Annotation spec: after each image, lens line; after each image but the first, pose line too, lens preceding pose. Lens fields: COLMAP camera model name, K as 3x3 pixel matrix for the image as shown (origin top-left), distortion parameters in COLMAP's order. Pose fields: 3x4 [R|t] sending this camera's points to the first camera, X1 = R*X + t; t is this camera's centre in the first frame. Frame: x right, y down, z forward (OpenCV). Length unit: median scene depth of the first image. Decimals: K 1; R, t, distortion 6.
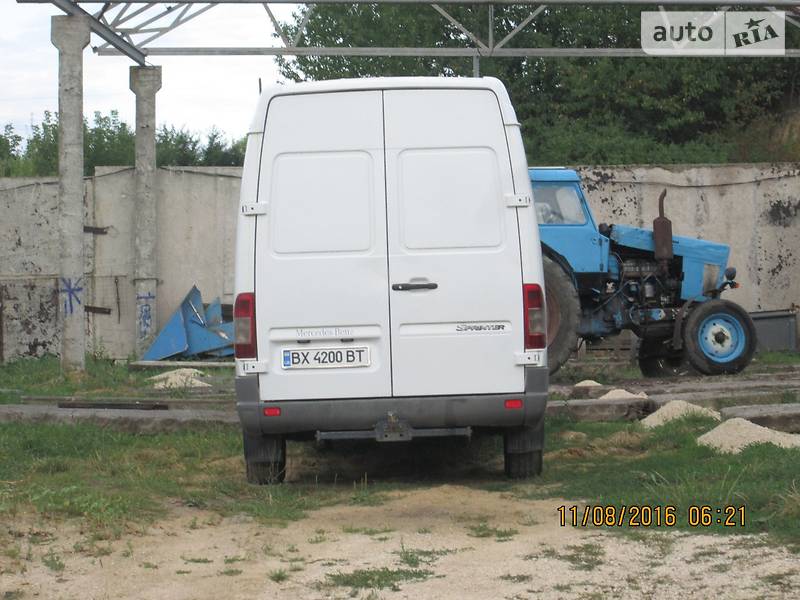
lens RADIAL K [[2443.6, 0, 399.9], [0, 2443.6, 300.6], [0, 0, 1]] dist [-0.134134, 0.000000]
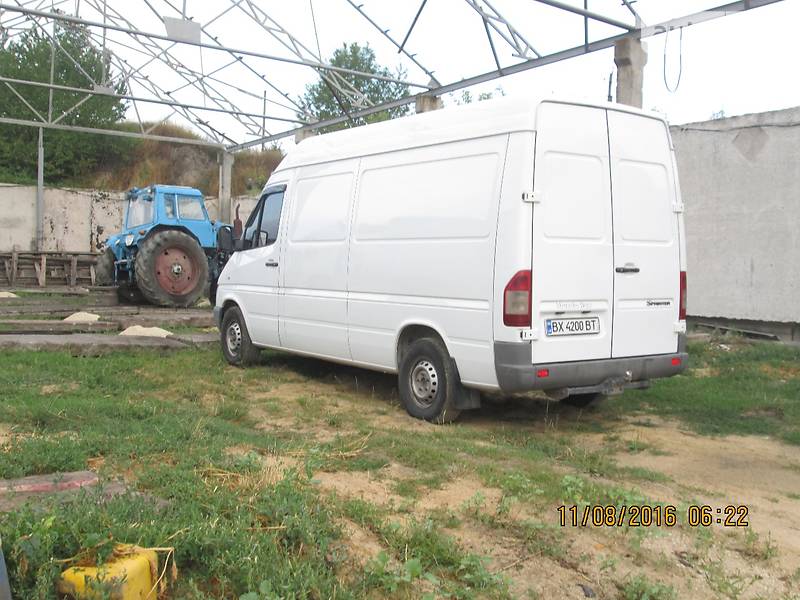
lens RADIAL K [[895.7, 0, 400.1], [0, 895.7, 300.2], [0, 0, 1]] dist [-0.060006, 0.000000]
pose [[0.811995, 0.016829, 0.583422, -0.354972], [-0.043792, 0.998523, 0.032147, 0.000115], [-0.582019, -0.051653, 0.811533, 0.694267]]
